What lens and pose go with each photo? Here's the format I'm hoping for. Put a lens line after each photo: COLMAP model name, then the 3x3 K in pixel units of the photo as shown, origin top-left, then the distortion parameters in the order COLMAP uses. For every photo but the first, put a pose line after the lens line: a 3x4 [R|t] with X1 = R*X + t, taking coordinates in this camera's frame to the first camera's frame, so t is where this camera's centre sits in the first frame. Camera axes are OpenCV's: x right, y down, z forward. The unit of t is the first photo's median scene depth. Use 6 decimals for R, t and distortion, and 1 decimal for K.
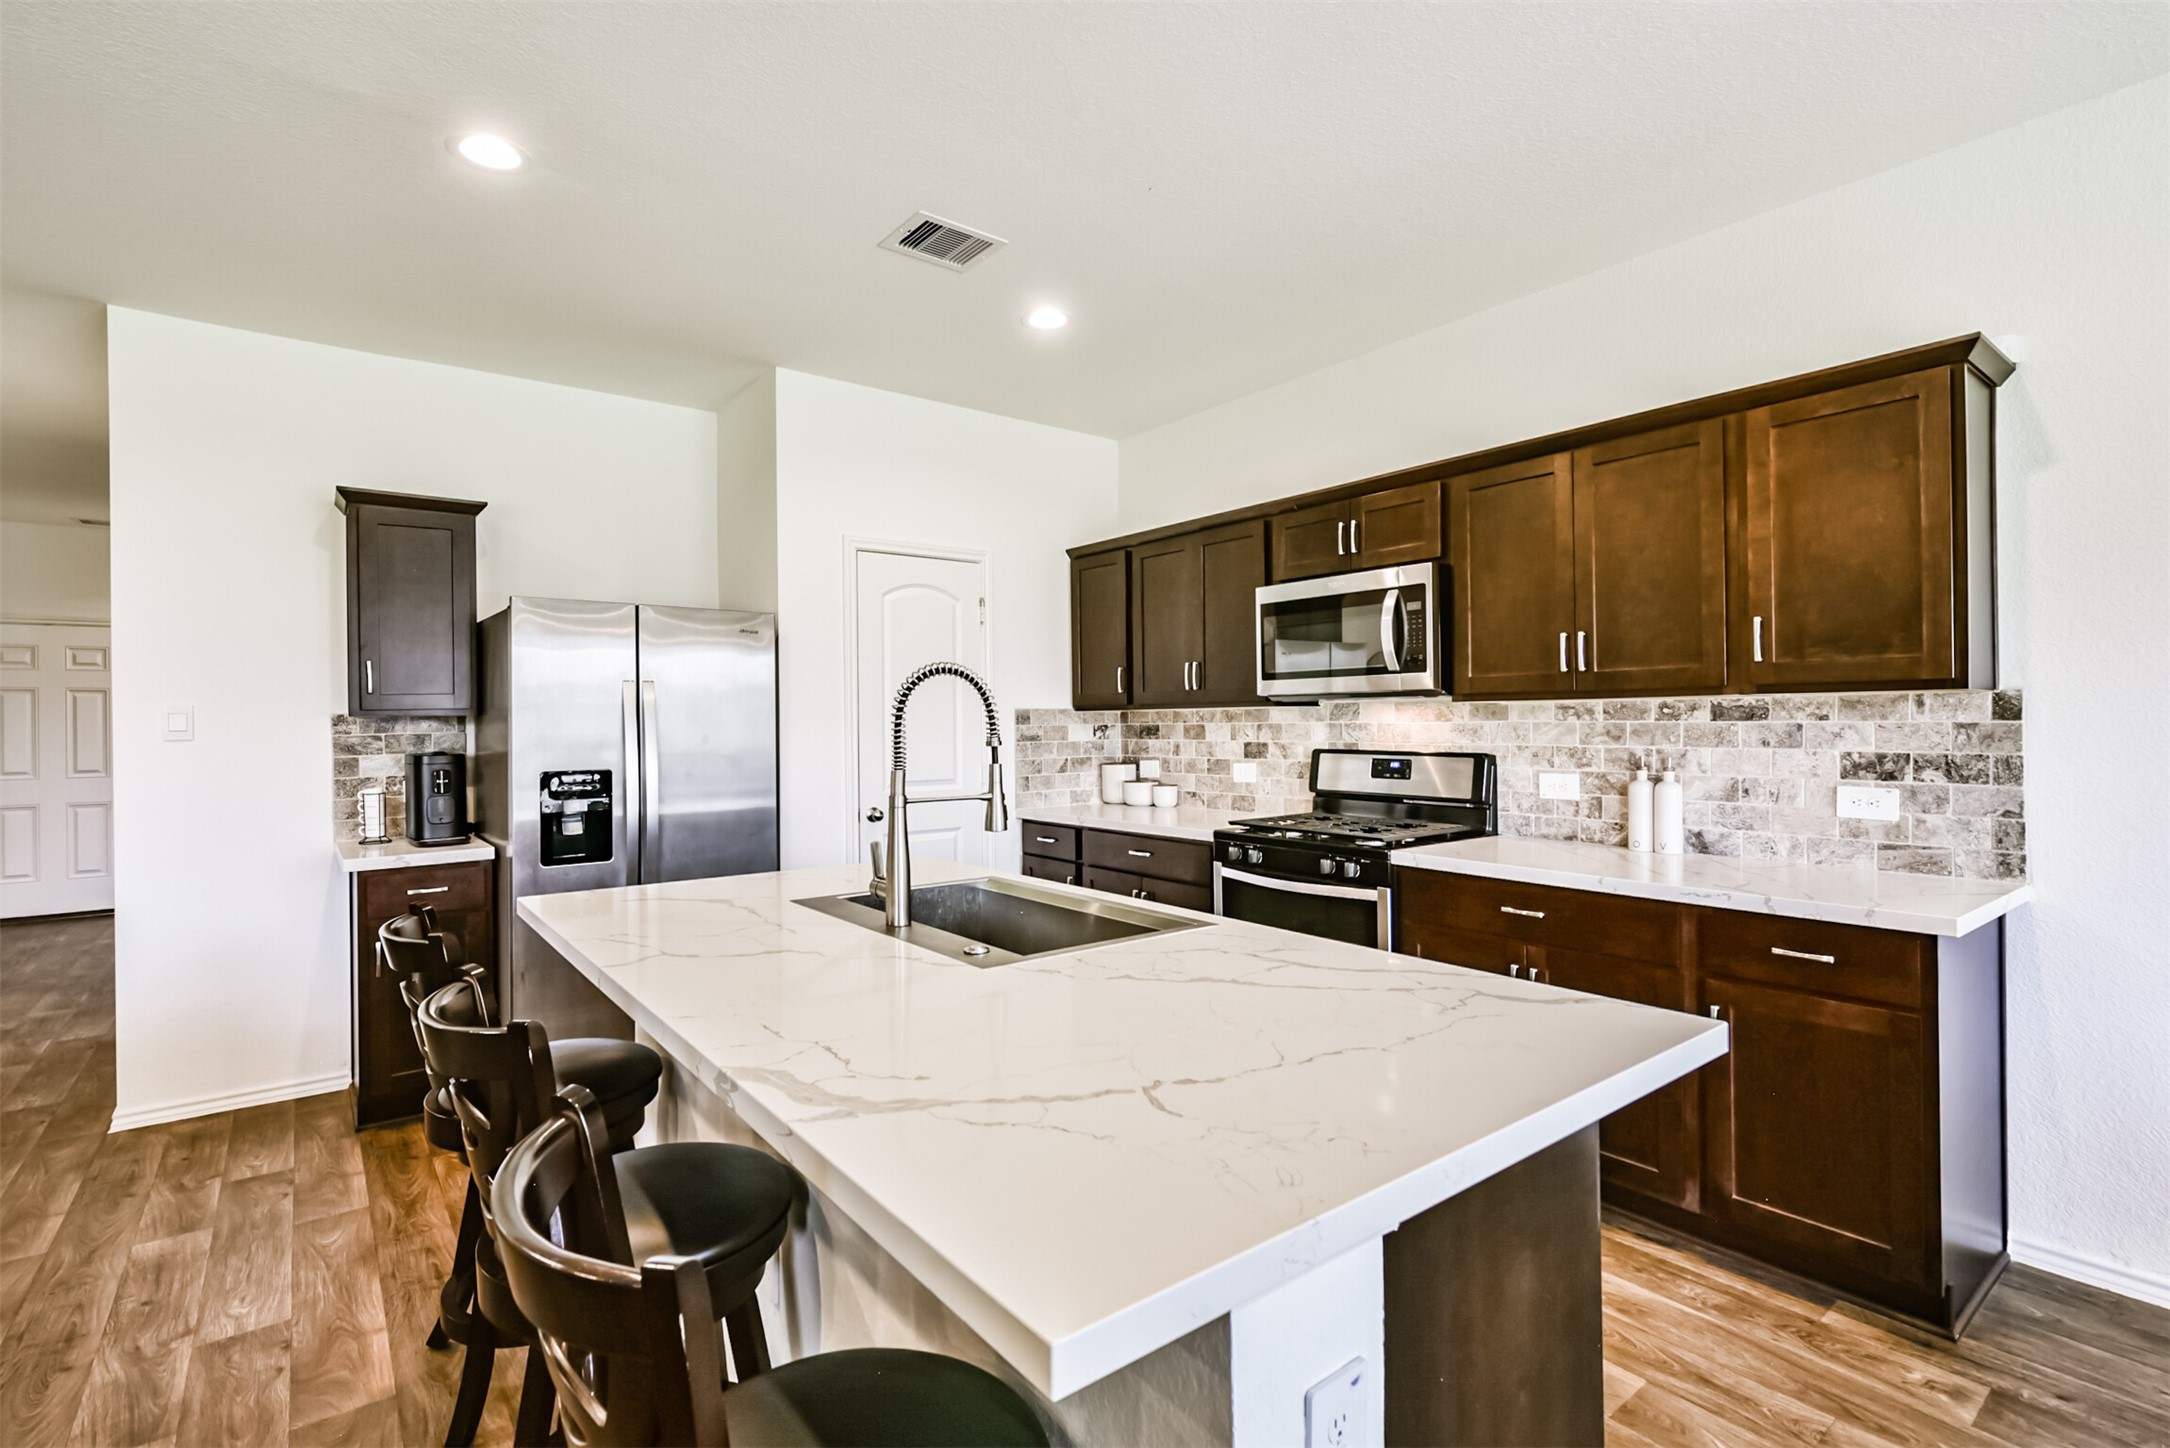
lens RADIAL K [[997.9, 0, 1081.1], [0, 997.9, 720.8], [0, 0, 1]] dist [0.000454, -0.000671]
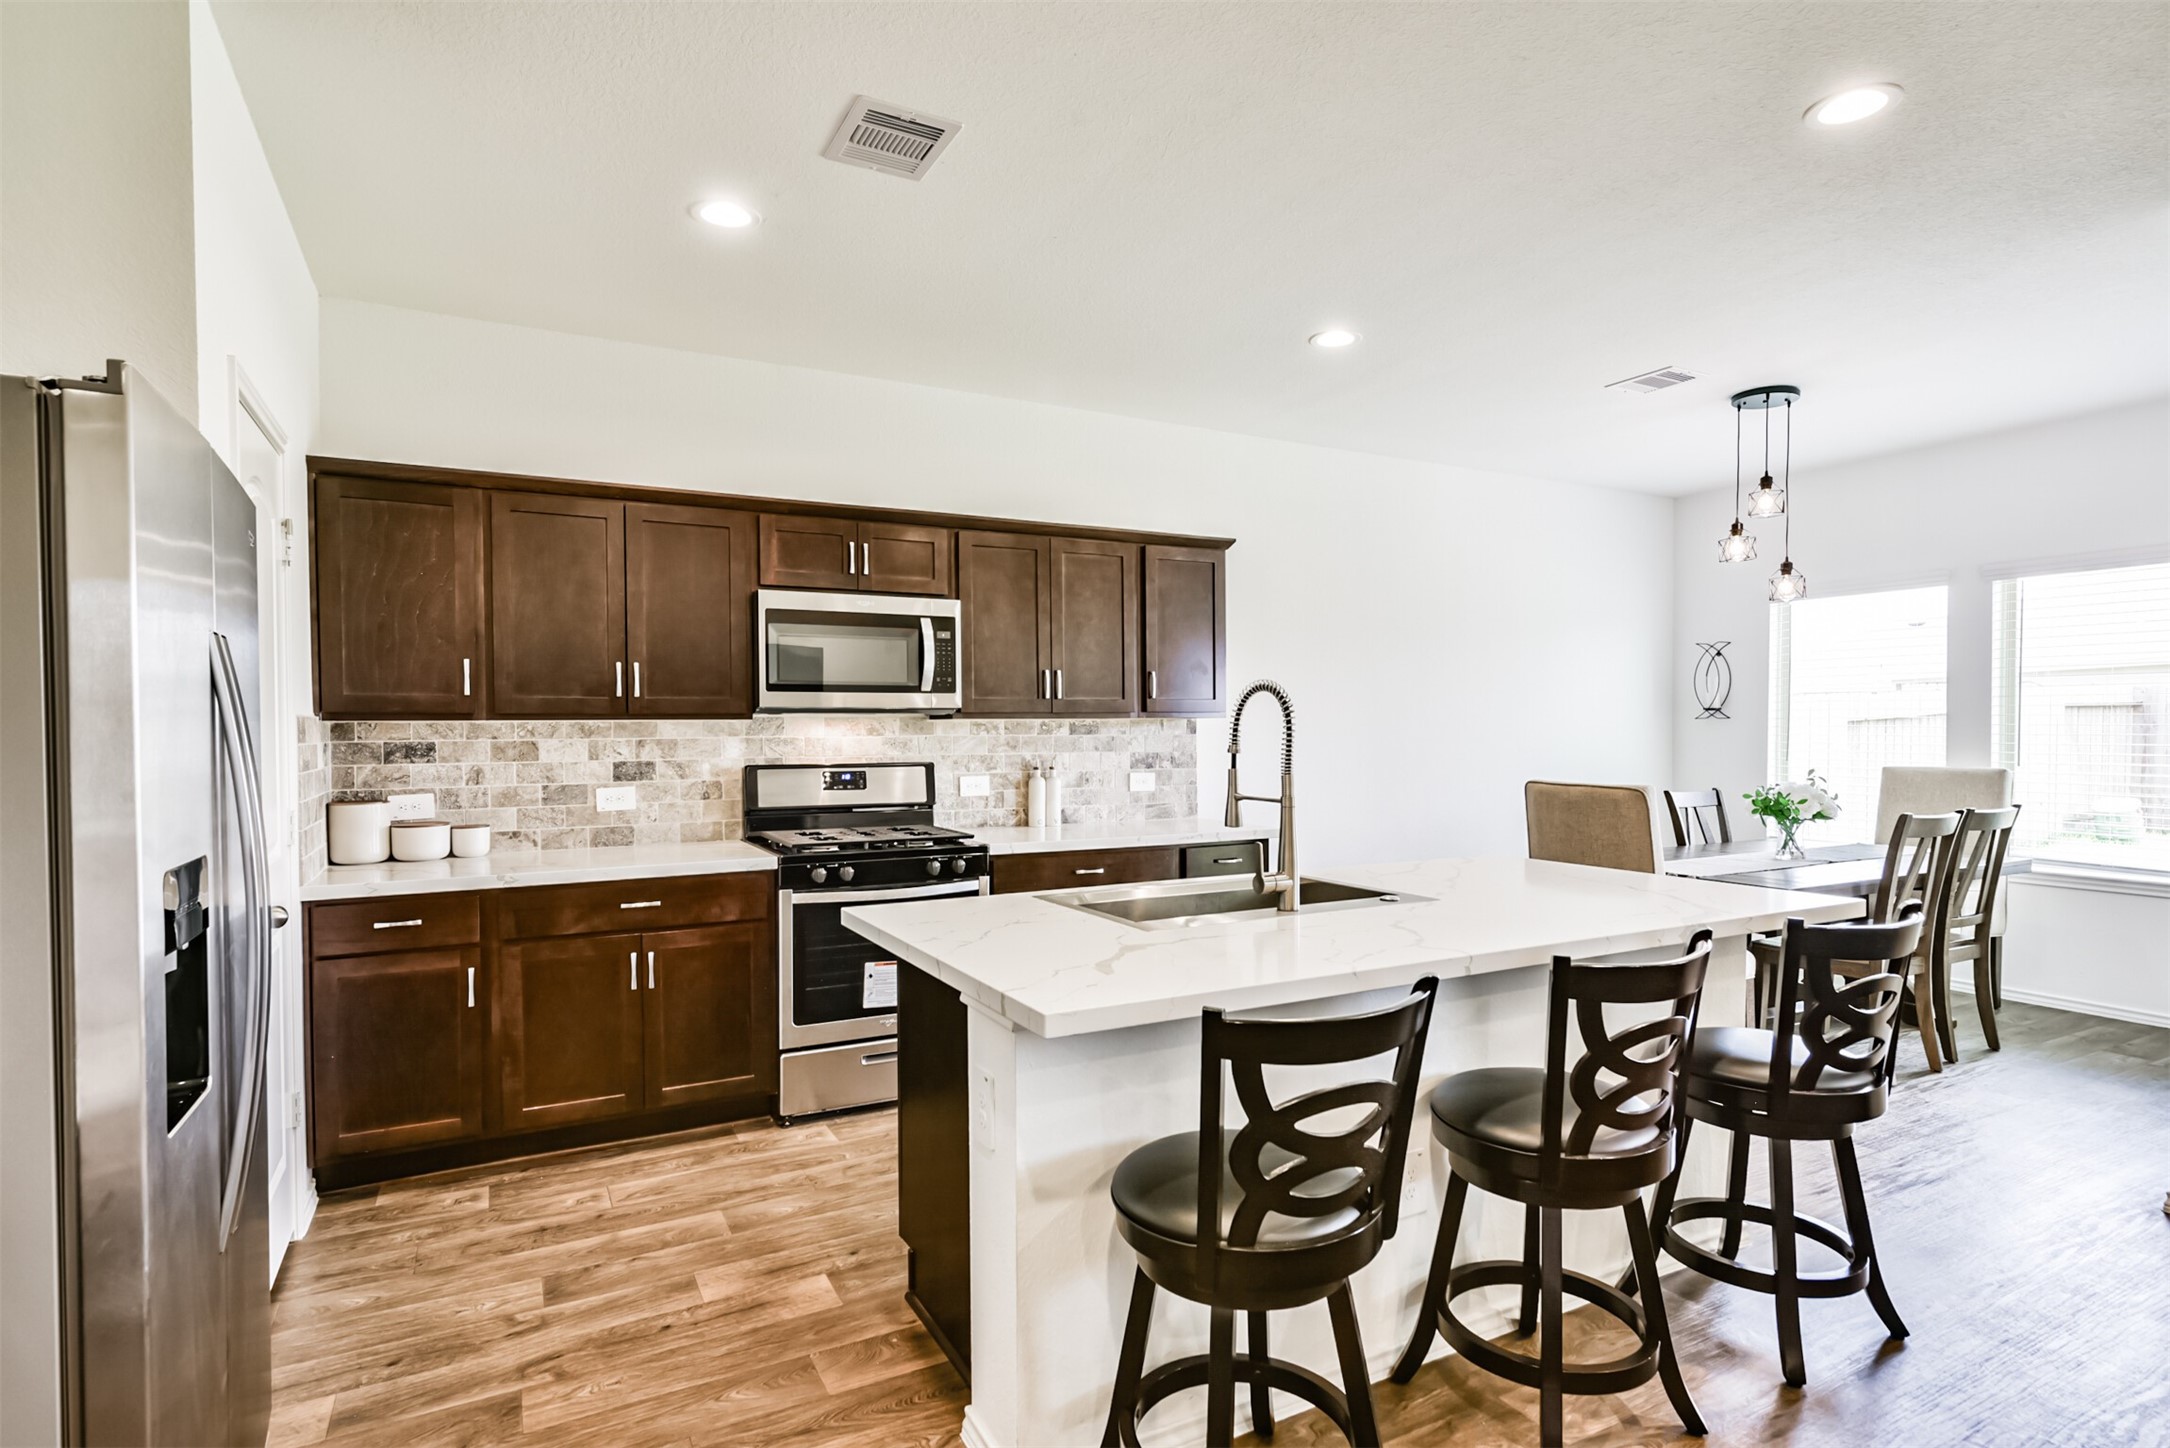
lens RADIAL K [[1099.0, 0, 1084.9], [0, 1099.0, 752.0], [0, 0, 1]] dist [0.008155, -0.000155]
pose [[0.170592, -0.012884, 0.985257, -0.857192], [0.004586, 0.999914, 0.012281, 0.004924], [-0.985331, 0.002423, 0.170637, 0.596513]]
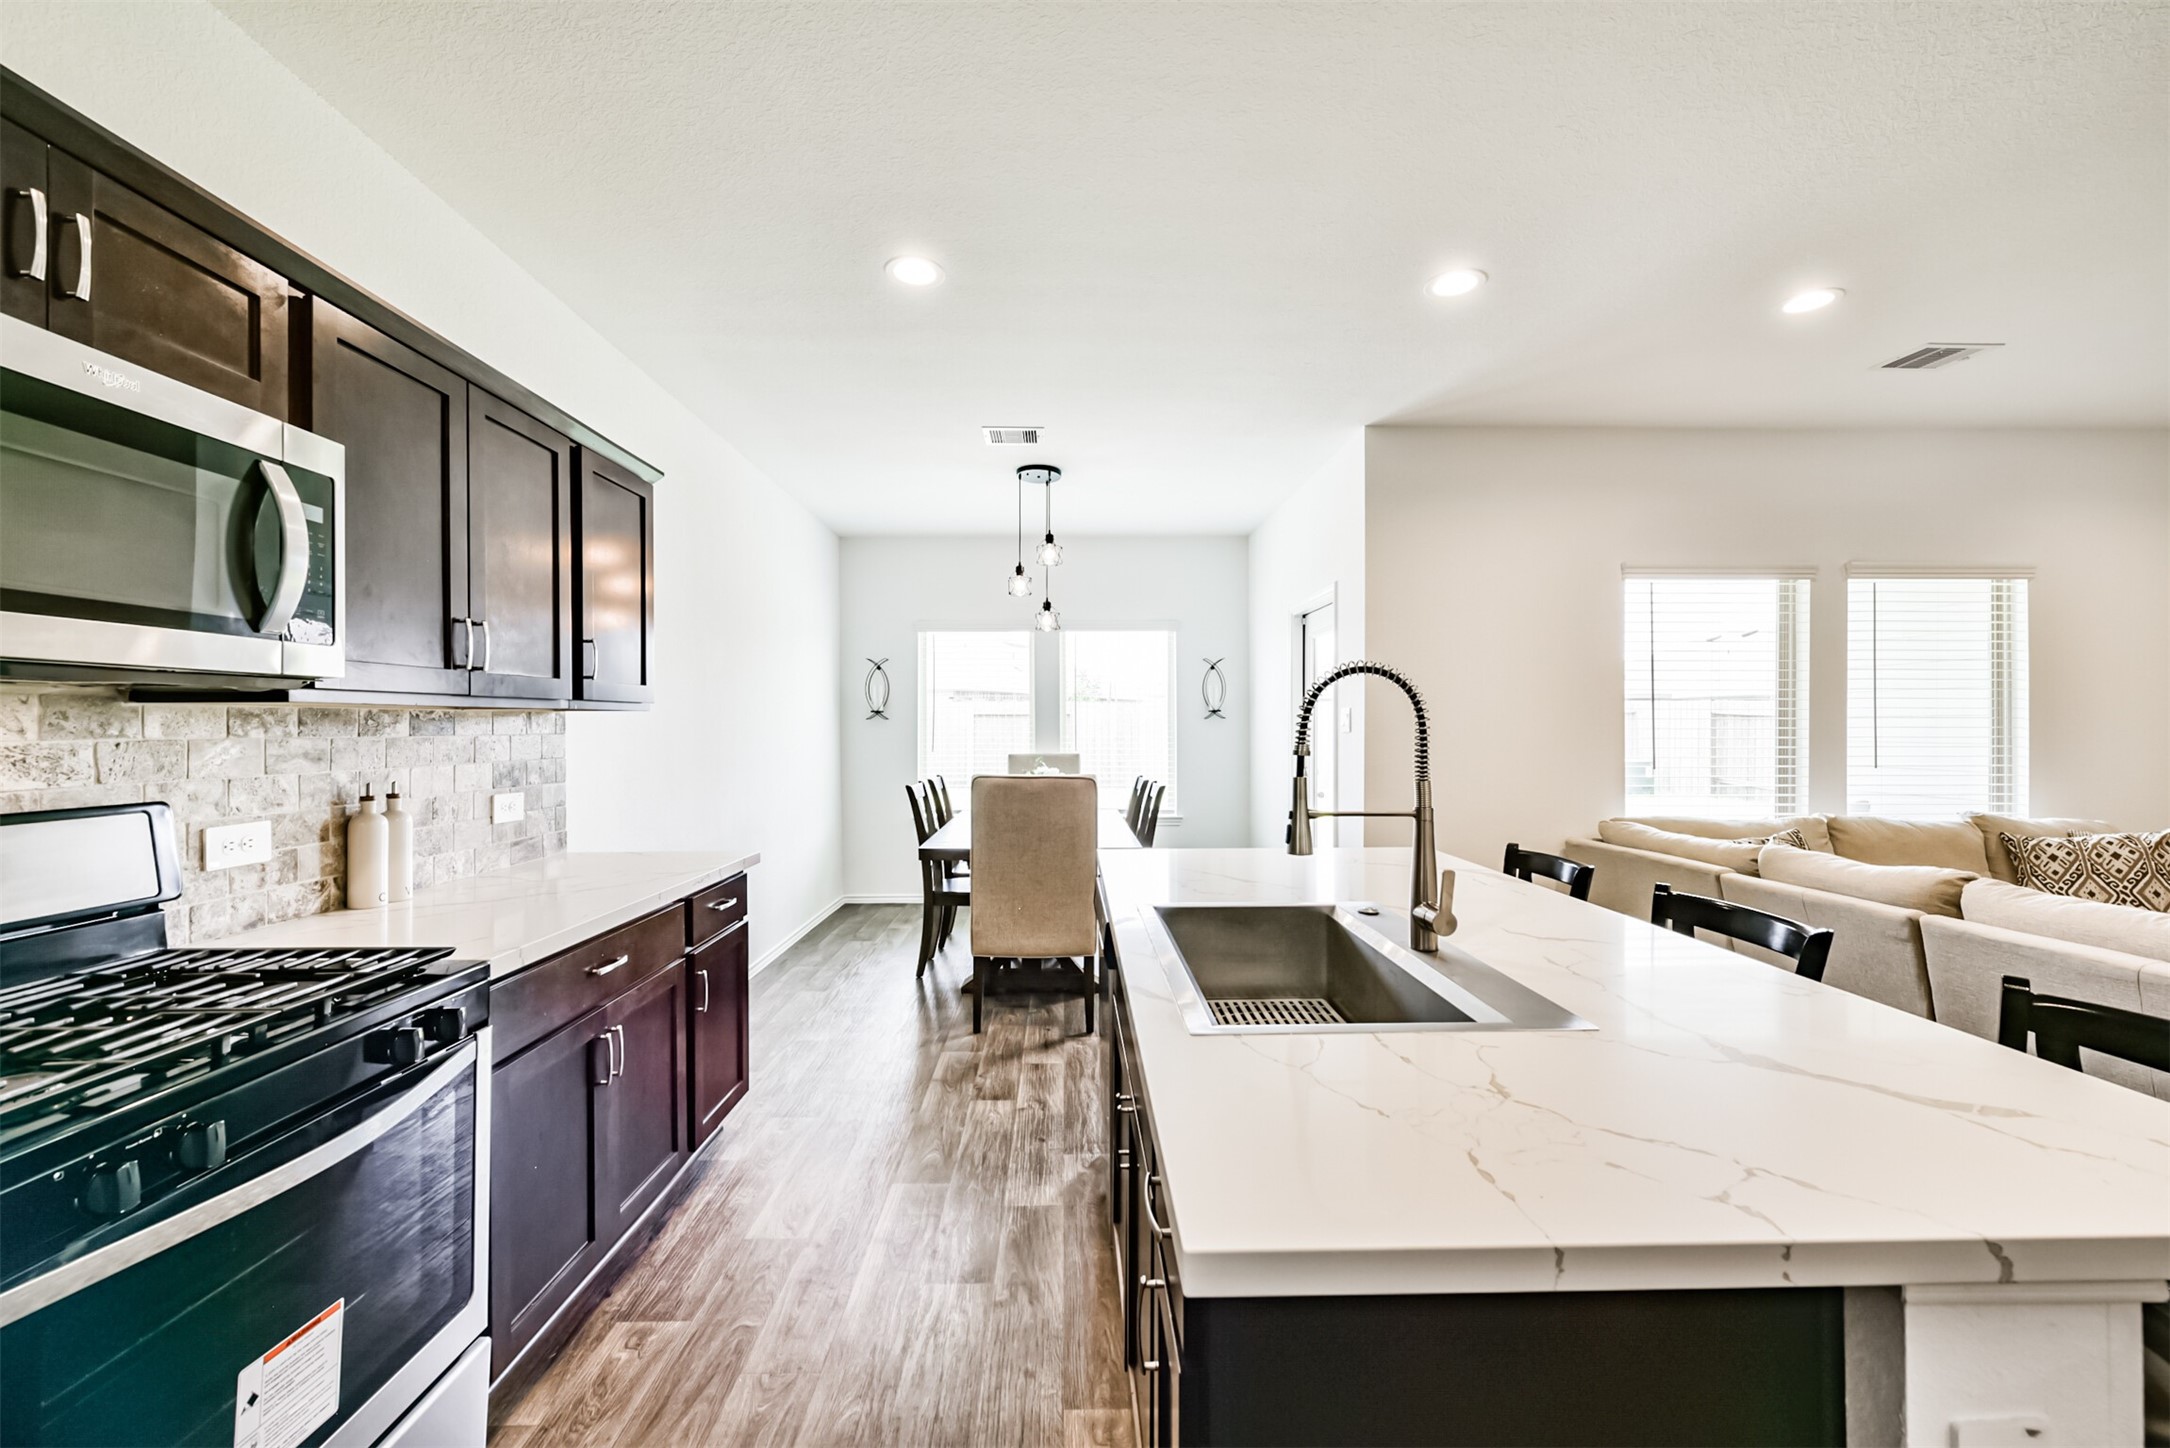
lens RADIAL K [[858.2, 0, 1089.0], [0, 858.2, 724.9], [0, 0, 1]] dist [0.003184, -0.001040]
pose [[-0.803759, 0.010726, 0.594858, -0.241172], [0.009921, 0.999940, -0.004625, 0.000175], [-0.594872, 0.002184, -0.803817, 1.072026]]
